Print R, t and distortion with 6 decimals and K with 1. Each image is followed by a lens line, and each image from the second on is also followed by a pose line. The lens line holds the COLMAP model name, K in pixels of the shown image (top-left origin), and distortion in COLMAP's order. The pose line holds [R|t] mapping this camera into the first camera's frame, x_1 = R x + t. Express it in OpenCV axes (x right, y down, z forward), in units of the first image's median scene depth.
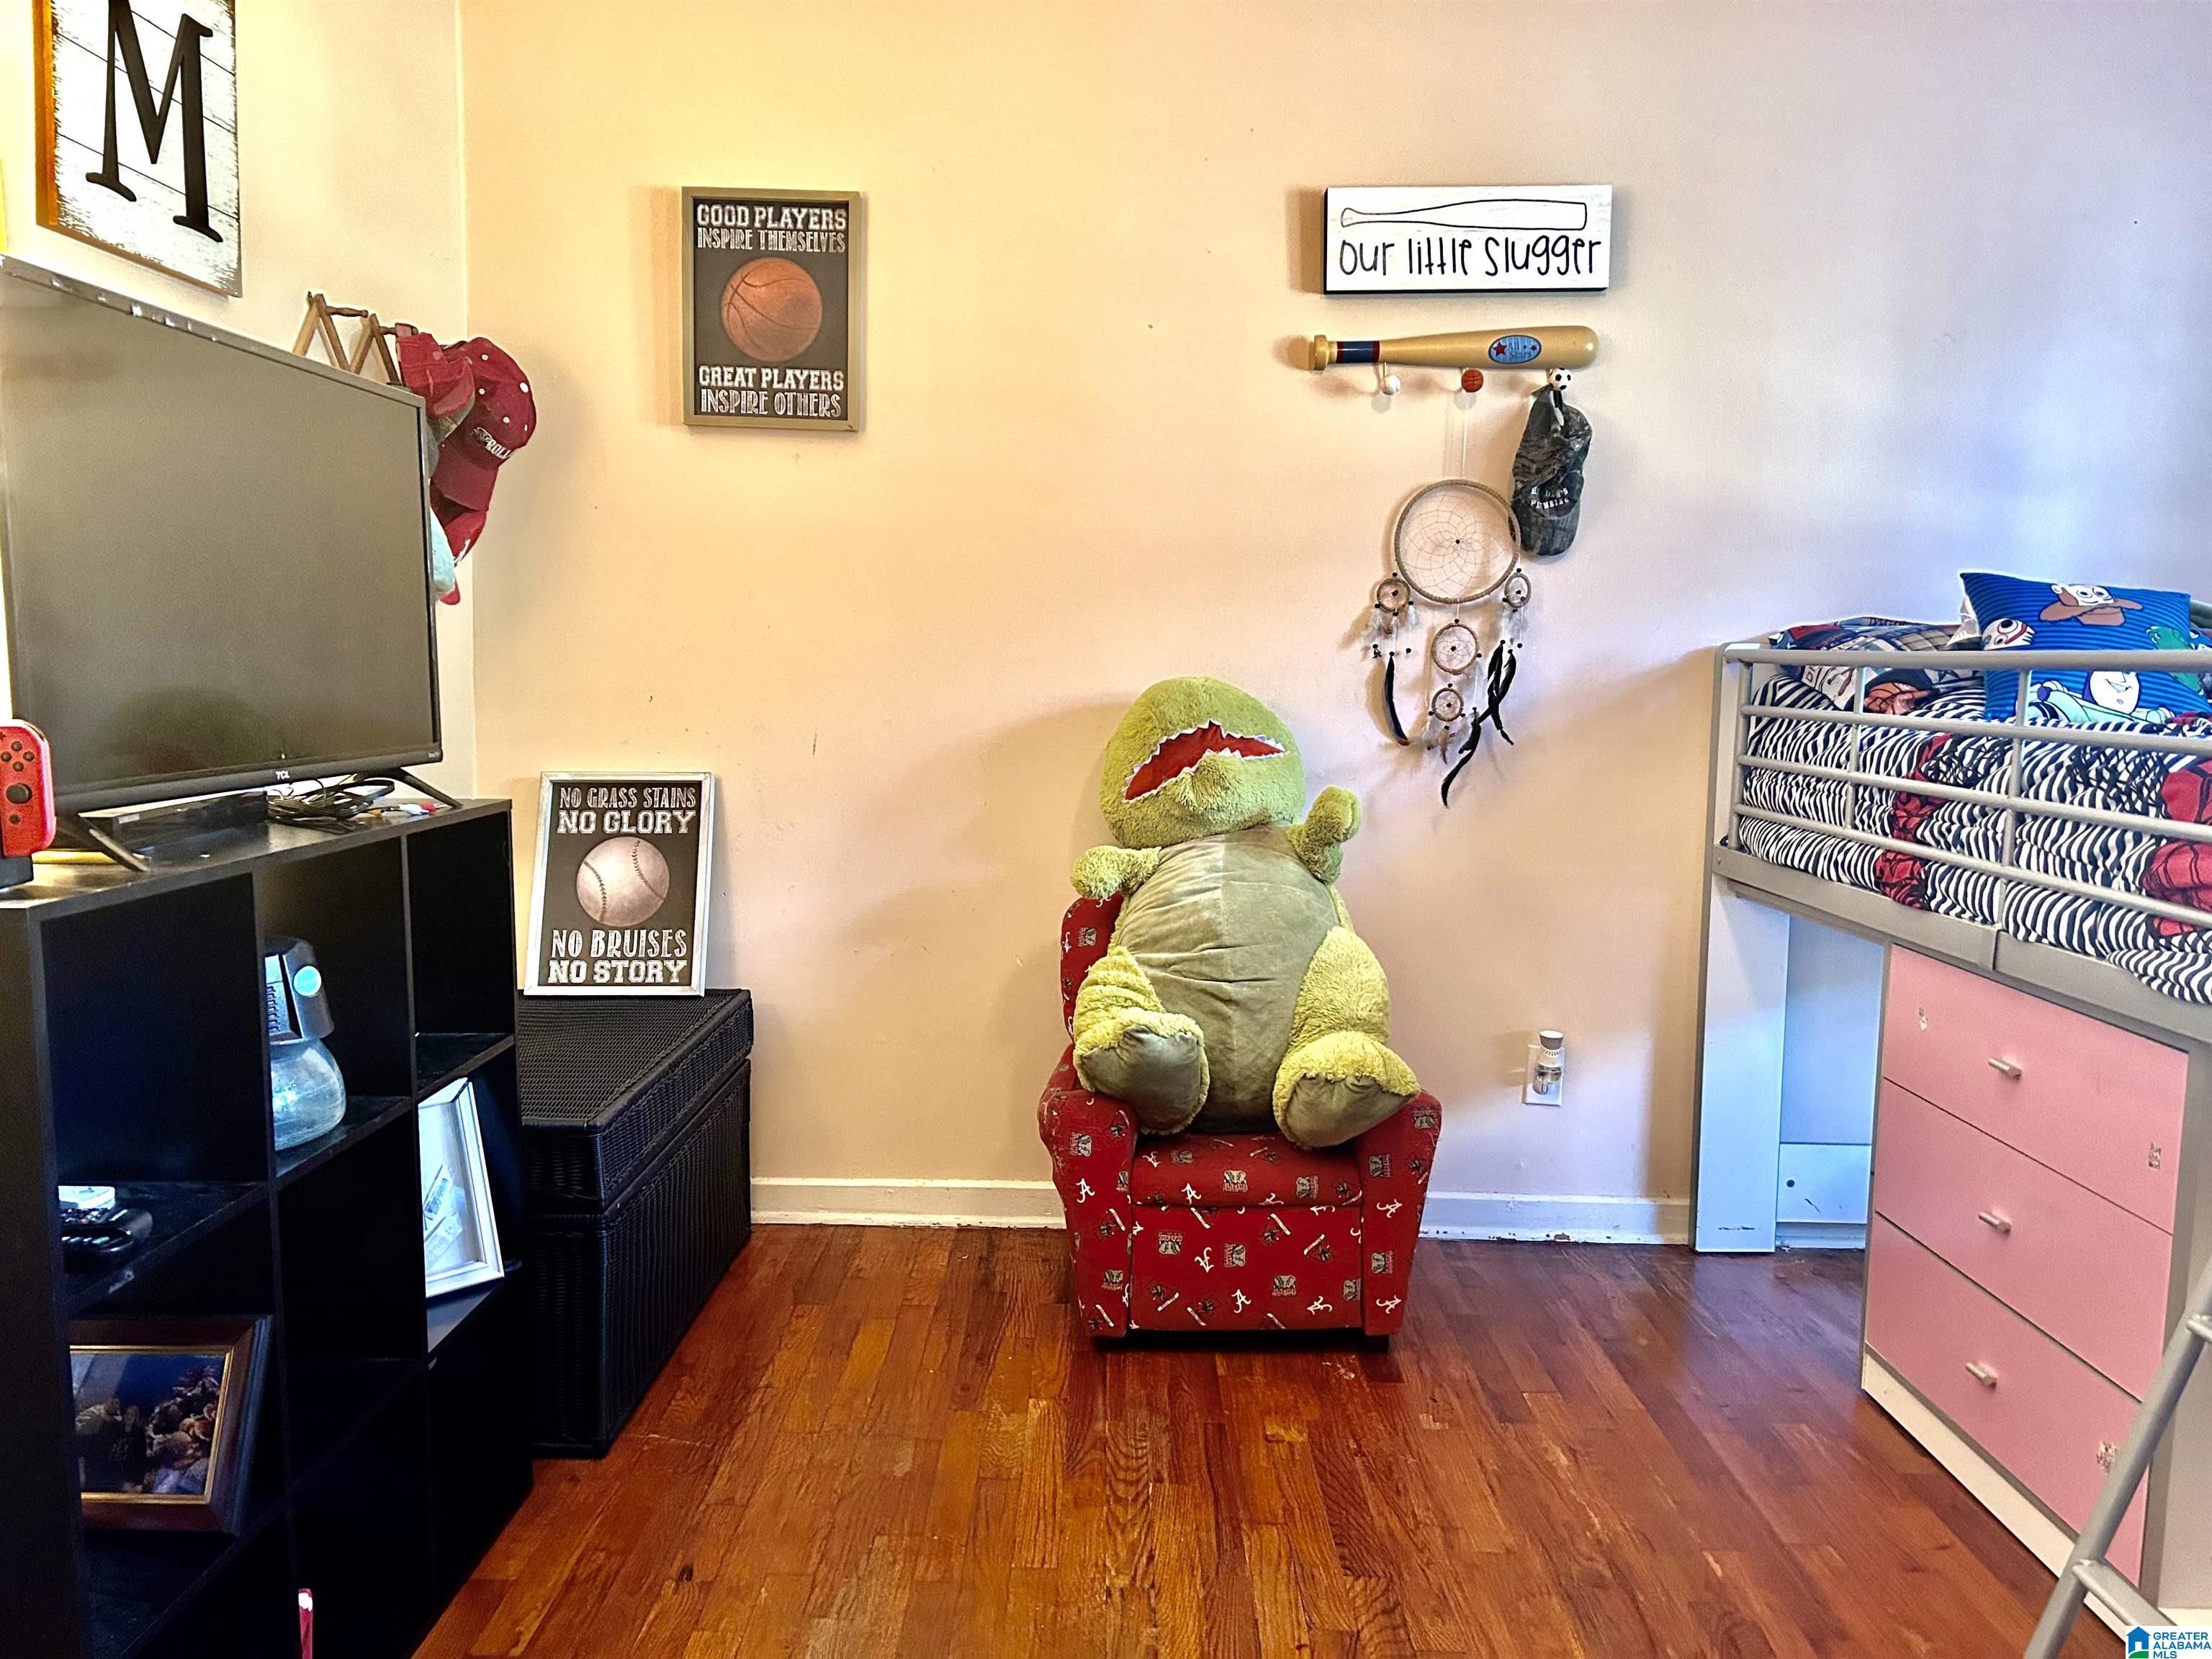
lens RADIAL K [[1670.0, 0, 1106.0], [0, 1670.0, 829.5], [0, 0, 1]] dist [0.070627, -0.076627]
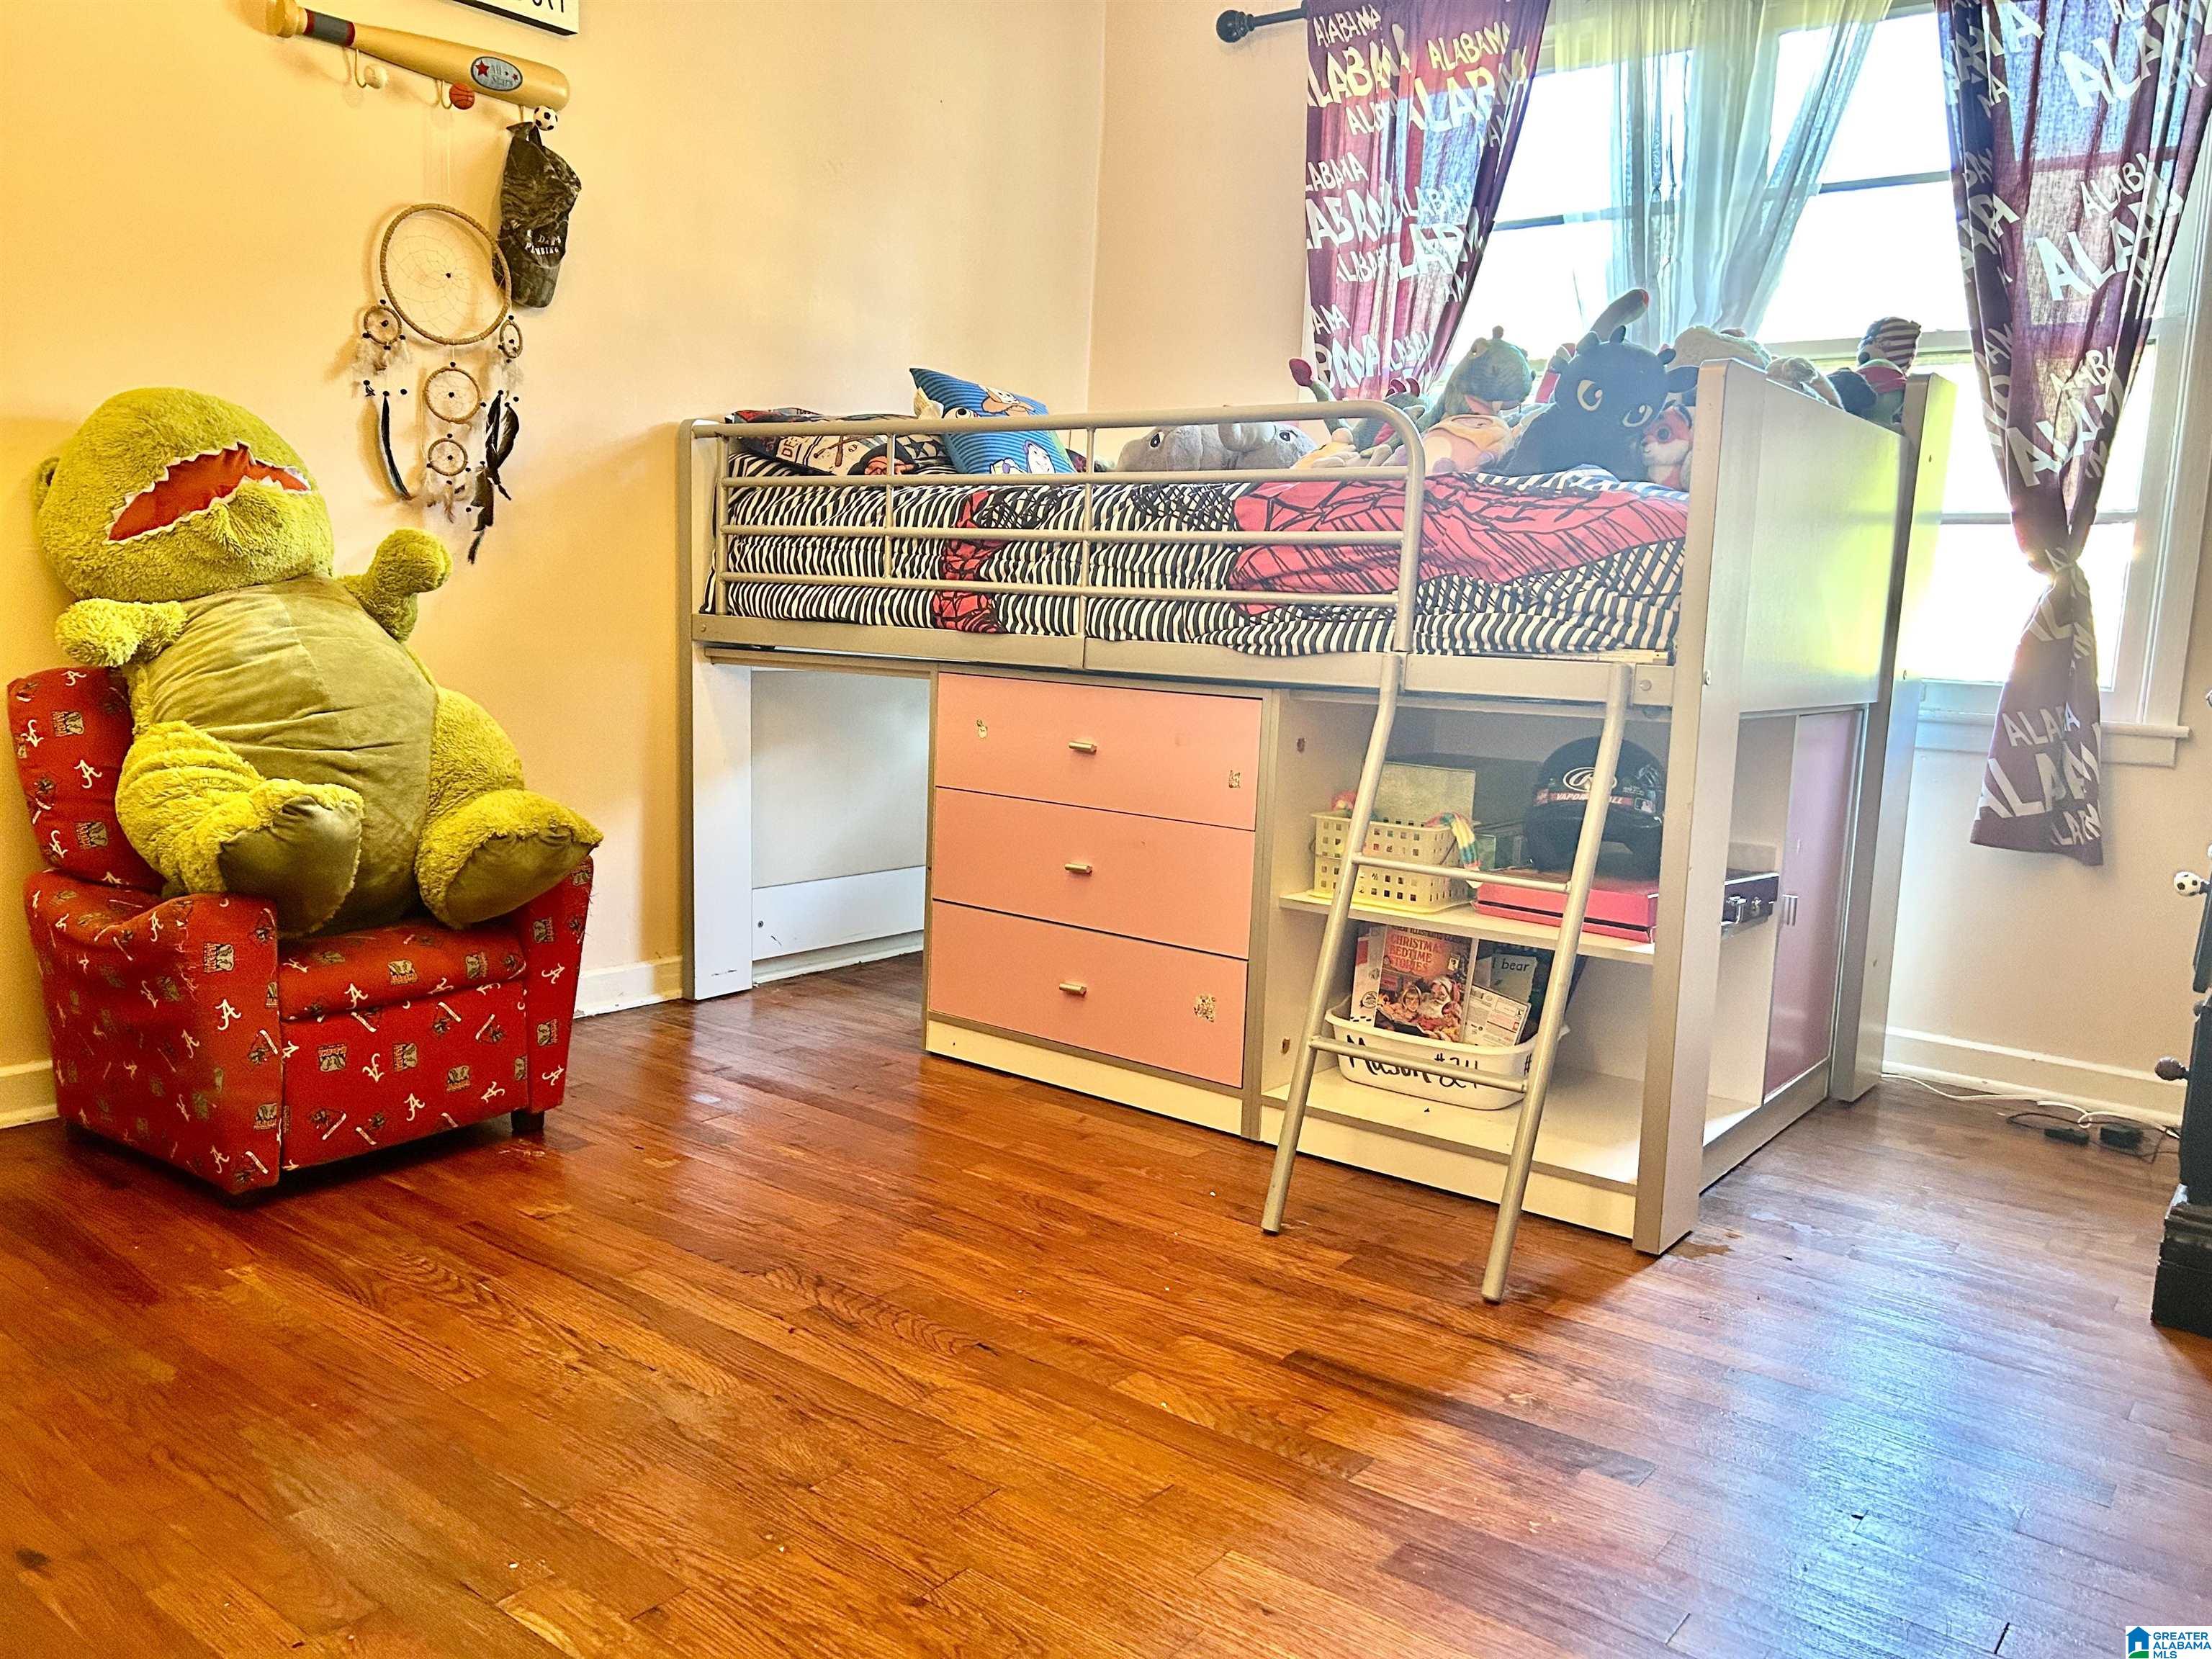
lens RADIAL K [[1670.0, 0, 1106.0], [0, 1670.0, 829.5], [0, 0, 1]] dist [0.070627, -0.076627]
pose [[0.613302, -0.096771, 0.783898, -0.369289], [0.050522, 0.995240, 0.083333, 0.080141], [-0.788231, -0.011504, 0.615272, 0.170680]]
